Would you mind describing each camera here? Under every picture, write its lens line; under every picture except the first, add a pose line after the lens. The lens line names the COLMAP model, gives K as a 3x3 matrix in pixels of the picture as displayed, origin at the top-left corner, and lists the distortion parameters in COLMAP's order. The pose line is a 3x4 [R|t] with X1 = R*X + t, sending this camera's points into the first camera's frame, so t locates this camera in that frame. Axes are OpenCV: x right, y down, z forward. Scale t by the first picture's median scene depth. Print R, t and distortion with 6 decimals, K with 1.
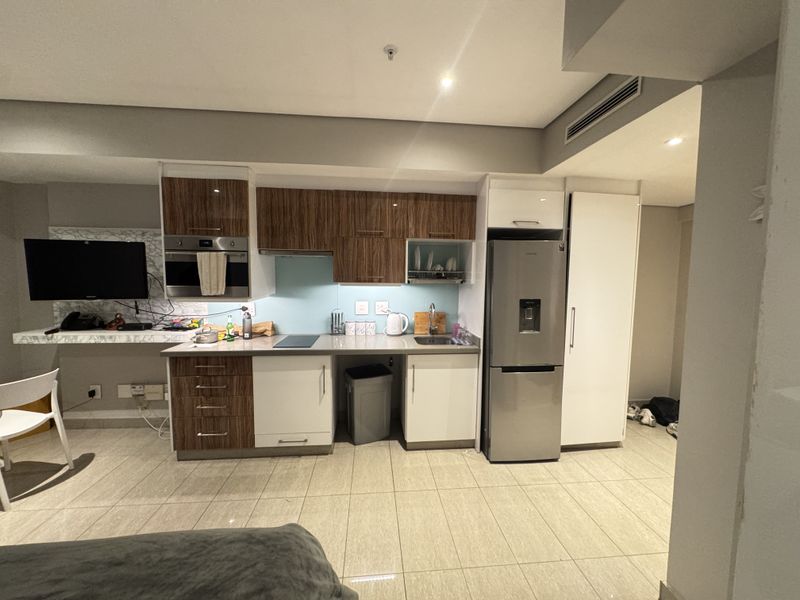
lens RADIAL K [[317.3, 0, 398.4], [0, 317.3, 298.3], [0, 0, 1]] dist [-0.002832, -0.000255]
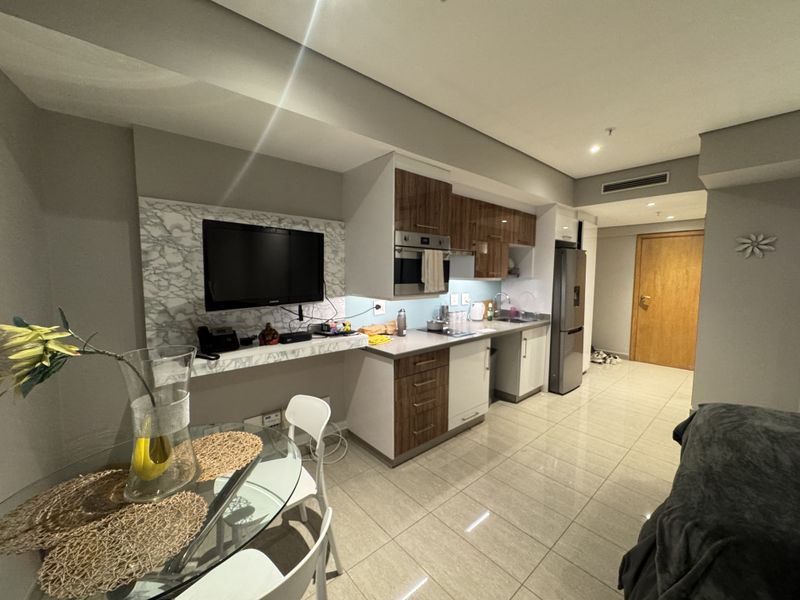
lens RADIAL K [[321.0, 0, 400.0], [0, 321.0, 300.0], [0, 0, 1]] dist [-0.001507, -0.000120]
pose [[0.810429, -0.055184, 0.583232, -1.128486], [0.045894, 0.998474, 0.030701, -0.017913], [-0.584037, 0.001886, 0.811725, 0.191651]]
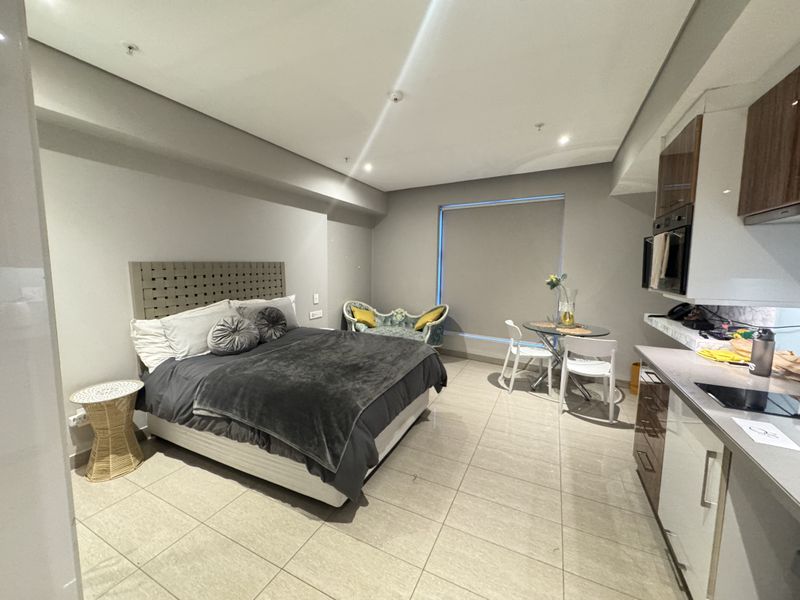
lens RADIAL K [[317.3, 0, 398.4], [0, 317.3, 298.3], [0, 0, 1]] dist [-0.002832, -0.000255]
pose [[-0.522170, 0.072946, -0.849716, 0.368768], [-0.074704, 0.988594, 0.130775, -0.037944], [0.849564, 0.131764, -0.510764, 0.761936]]
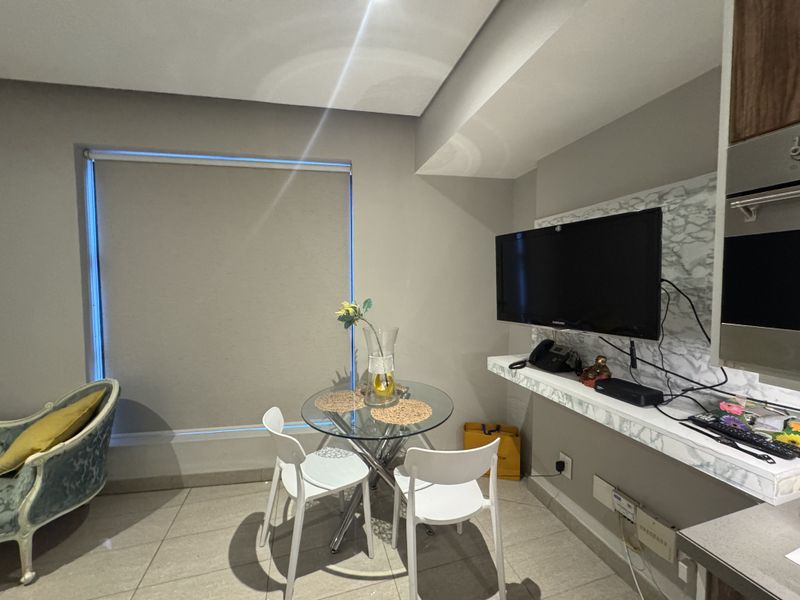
lens RADIAL K [[317.3, 0, 398.4], [0, 317.3, 298.3], [0, 0, 1]] dist [-0.002832, -0.000255]
pose [[0.196269, 0.038436, -0.979796, -0.448134], [-0.064865, 0.997552, 0.026139, -0.043893], [0.978402, 0.058425, 0.198282, 0.575751]]
